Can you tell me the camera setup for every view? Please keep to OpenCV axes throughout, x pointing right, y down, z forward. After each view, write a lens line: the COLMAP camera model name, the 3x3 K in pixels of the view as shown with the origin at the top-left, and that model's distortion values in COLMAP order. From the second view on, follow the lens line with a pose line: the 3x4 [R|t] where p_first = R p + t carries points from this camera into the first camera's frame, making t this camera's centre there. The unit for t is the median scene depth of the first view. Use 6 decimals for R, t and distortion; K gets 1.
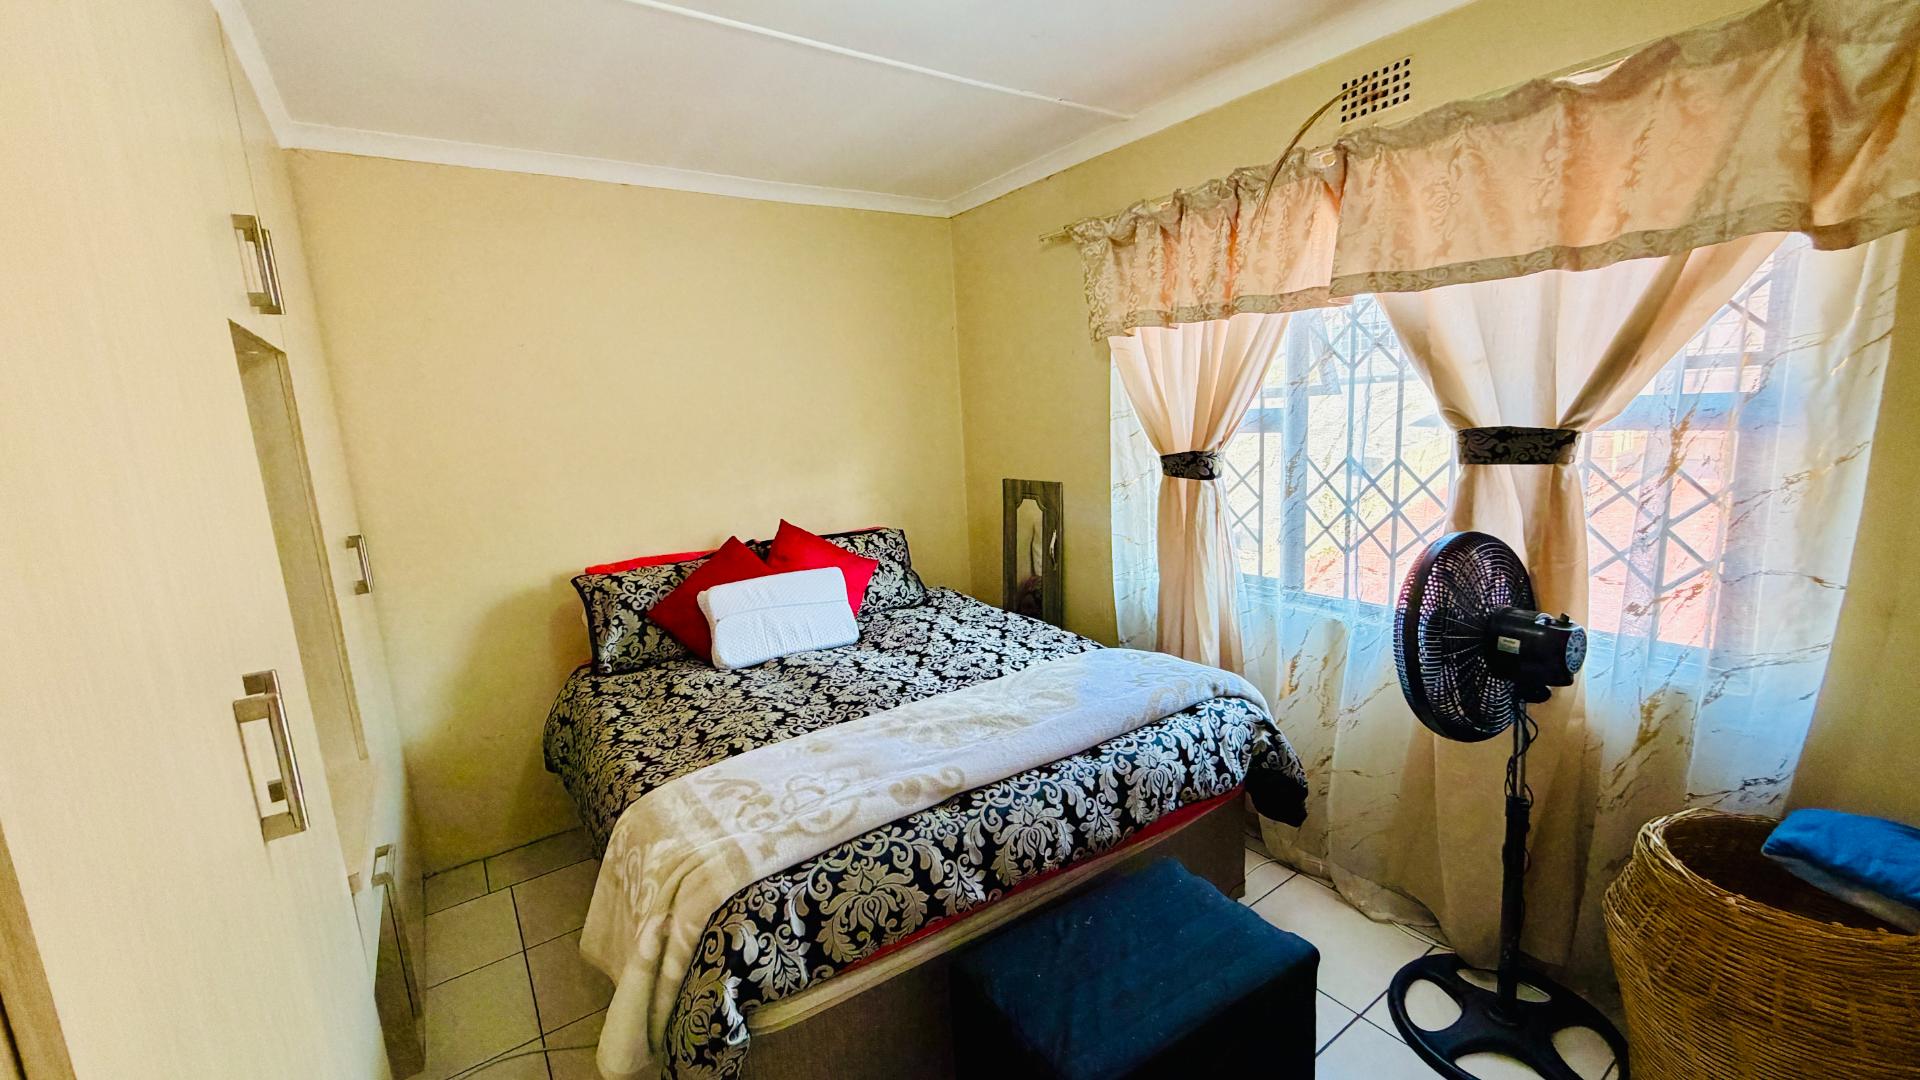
lens RADIAL K [[759.0, 0, 948.9], [0, 759.0, 546.6], [0, 0, 1]] dist [-0.000592, 0.000234]
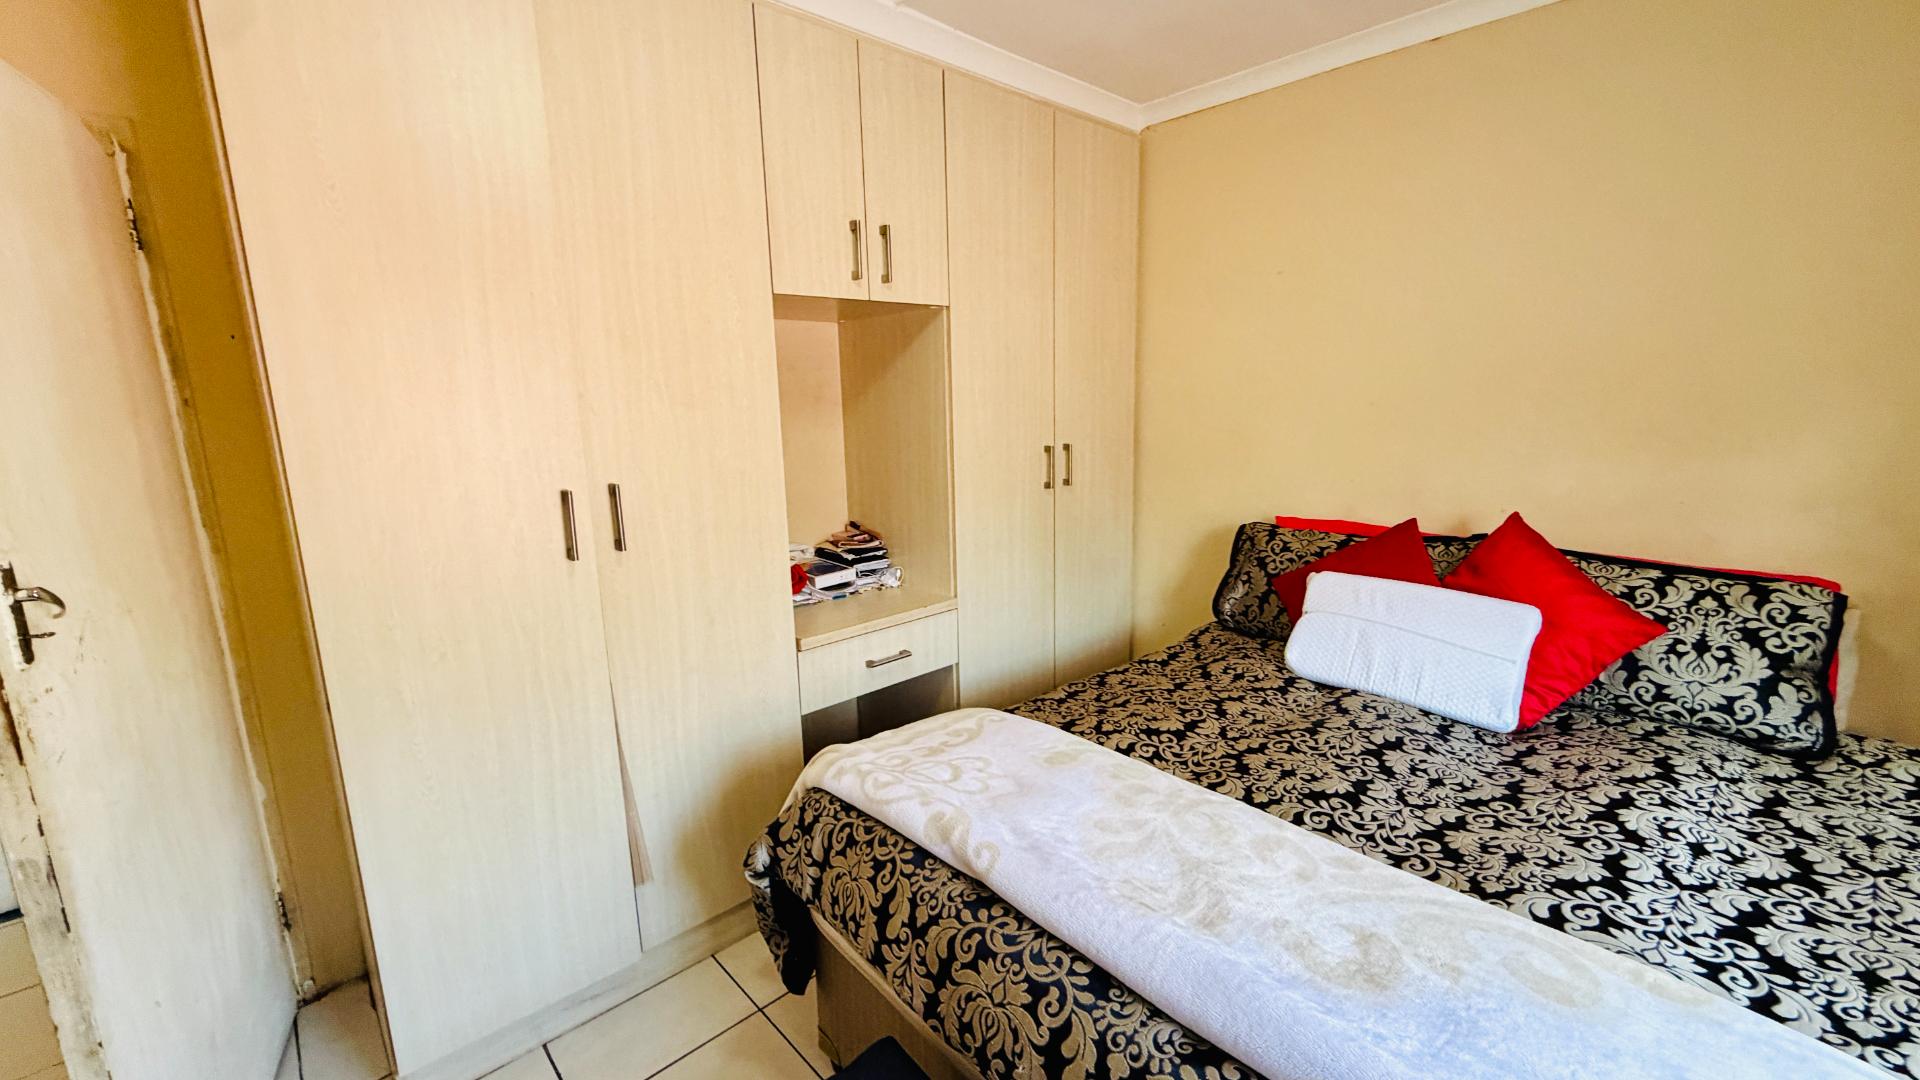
lens RADIAL K [[759.0, 0, 953.9], [0, 759.0, 540.7], [0, 0, 1]] dist [-0.000592, 0.000234]
pose [[0.149856, 0.242177, -0.958589, 0.406335], [-0.160208, 0.962672, 0.218164, -0.094221], [0.975642, 0.120881, 0.183061, 0.523277]]
